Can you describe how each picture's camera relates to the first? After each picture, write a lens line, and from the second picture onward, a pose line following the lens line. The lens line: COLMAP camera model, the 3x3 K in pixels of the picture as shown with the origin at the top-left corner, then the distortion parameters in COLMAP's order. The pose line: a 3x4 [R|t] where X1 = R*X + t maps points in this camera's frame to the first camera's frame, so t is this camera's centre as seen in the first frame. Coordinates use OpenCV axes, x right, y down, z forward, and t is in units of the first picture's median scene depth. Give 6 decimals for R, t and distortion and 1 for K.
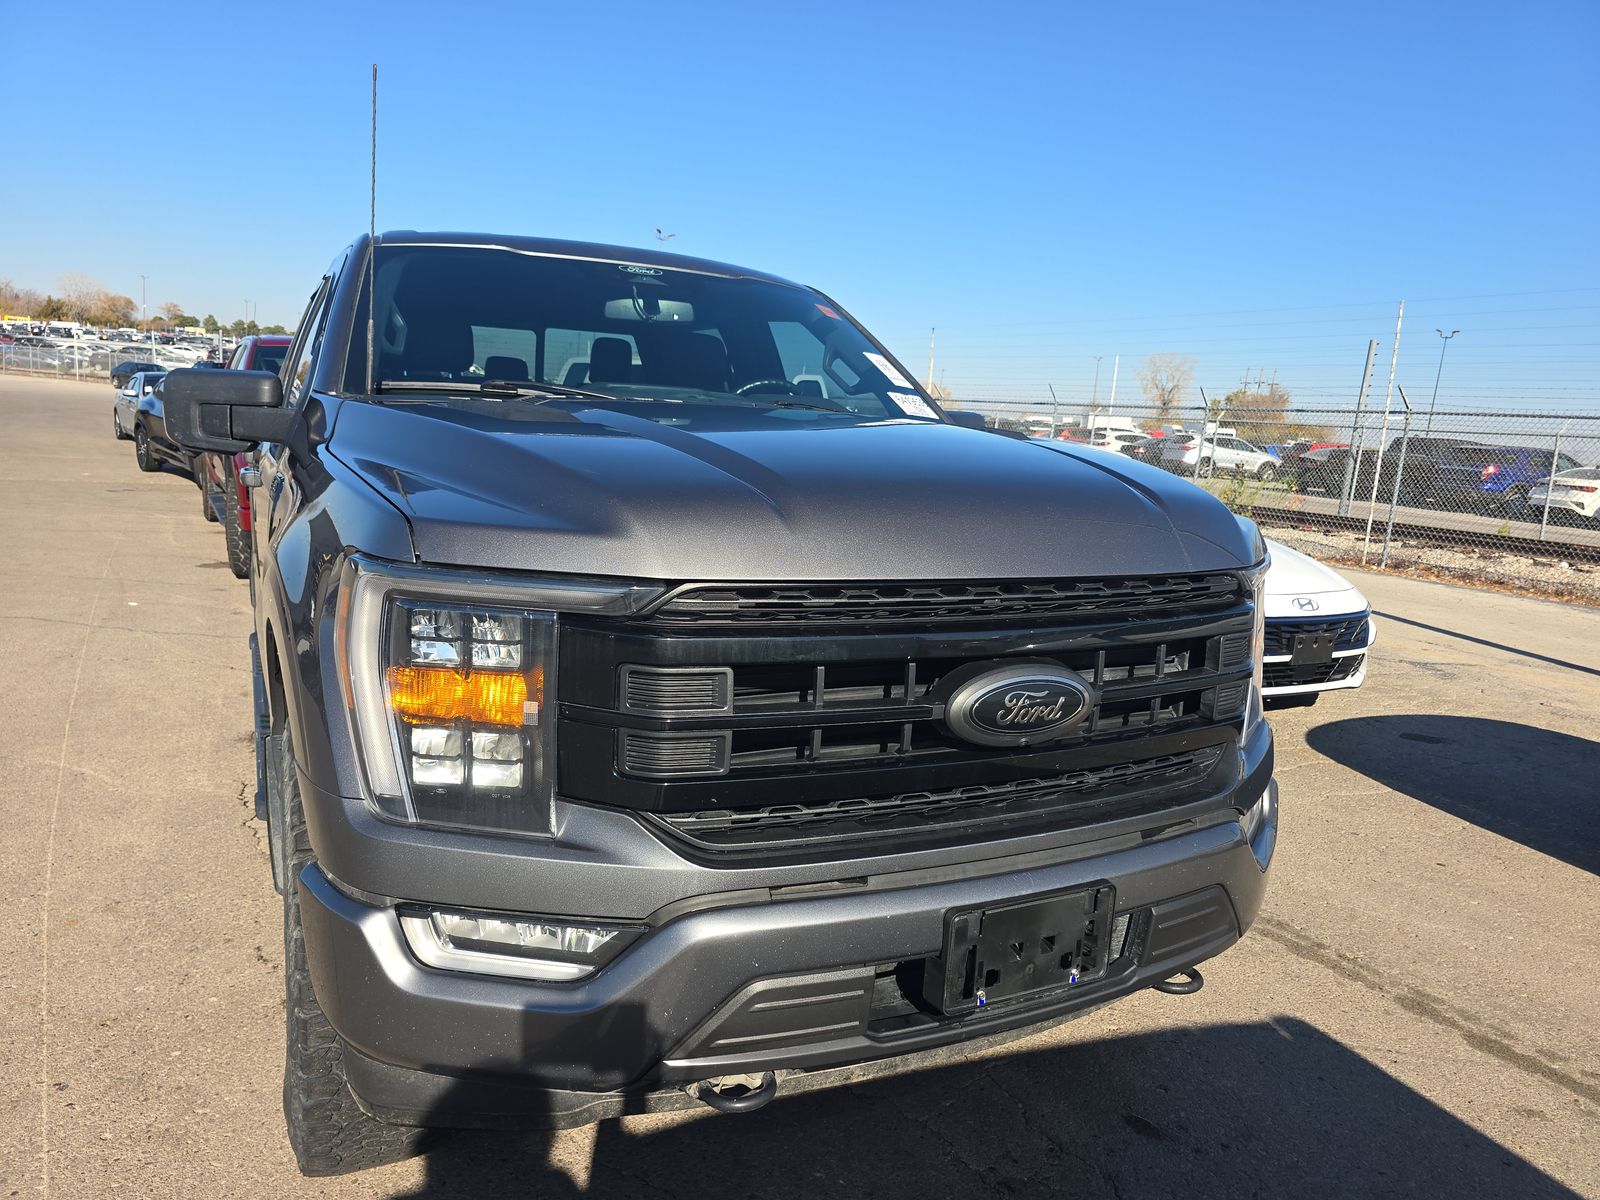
lens RADIAL K [[1095.8, 0, 813.3], [0, 1095.8, 583.9], [0, 0, 1]] dist [0.057337, -0.049324]
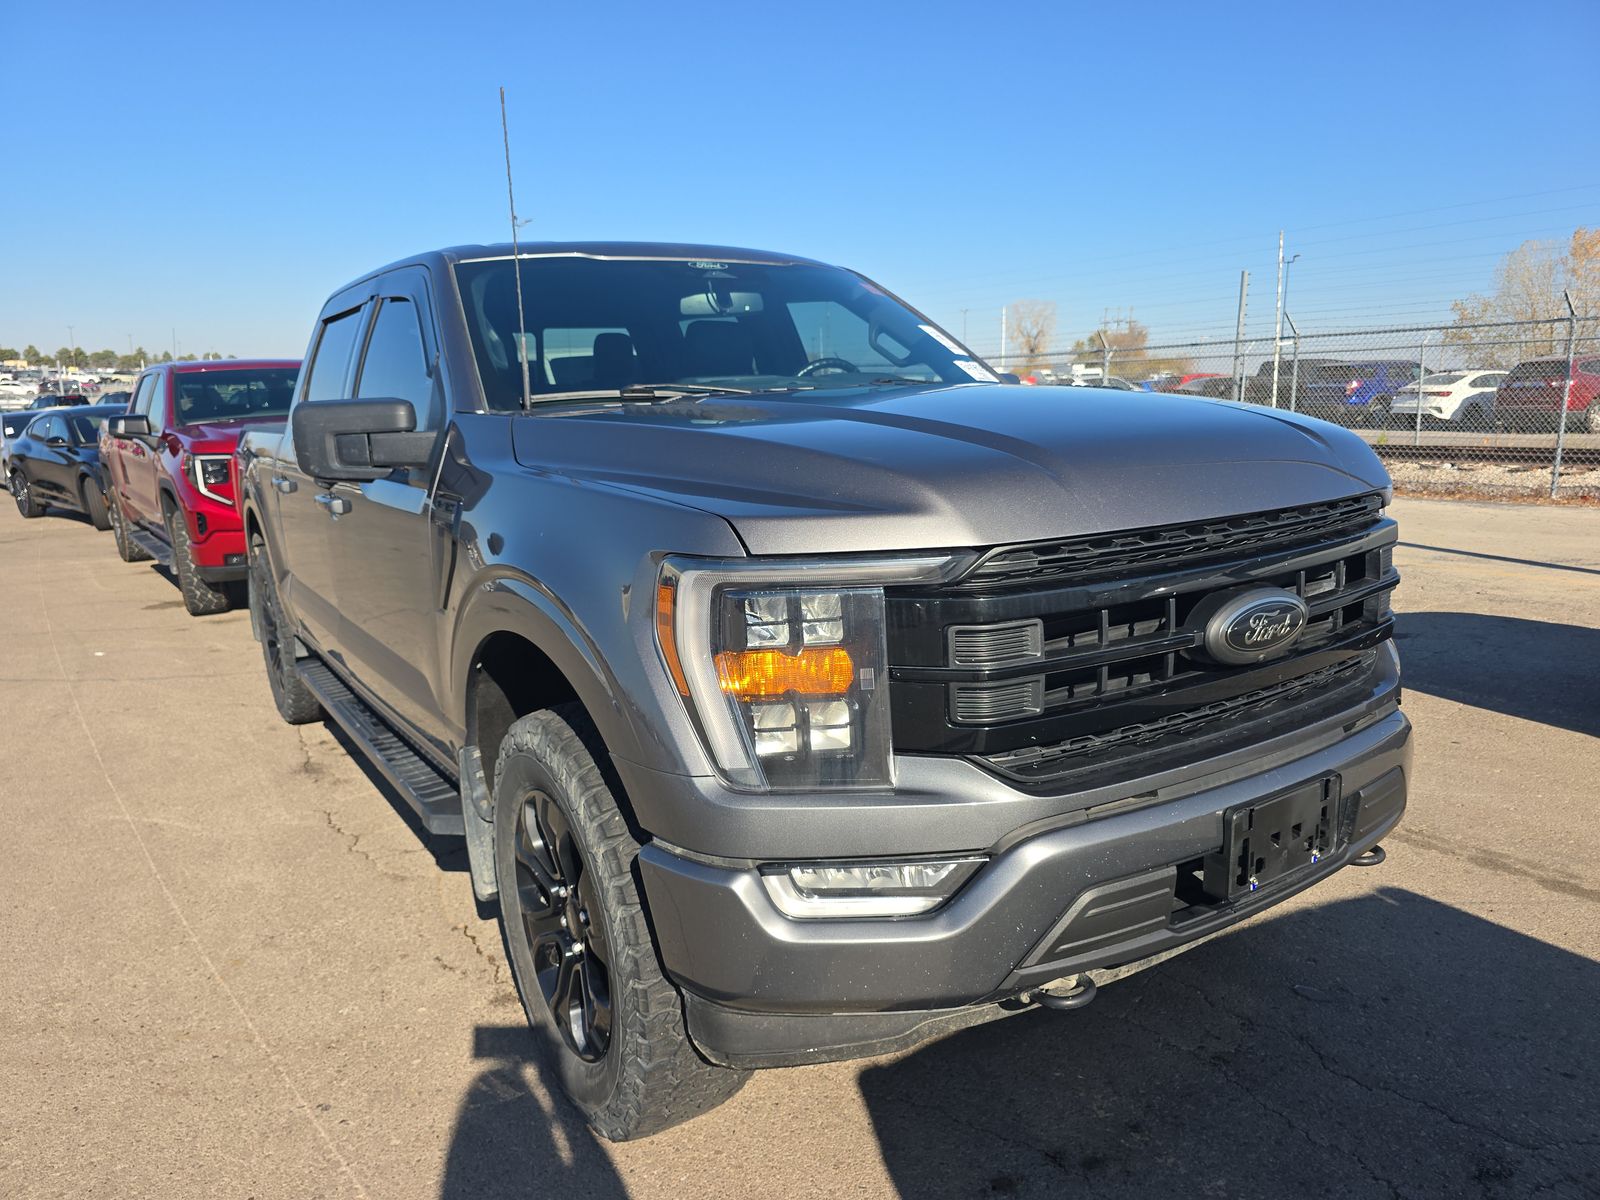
lens RADIAL K [[1095.8, 0, 828.8], [0, 1095.8, 583.7], [0, 0, 1]] dist [0.057337, -0.049324]
pose [[0.988985, -0.110989, 0.097934, -0.273427], [0.108514, 0.993634, 0.030258, -0.011263], [-0.100669, -0.019297, 0.994733, -0.065837]]
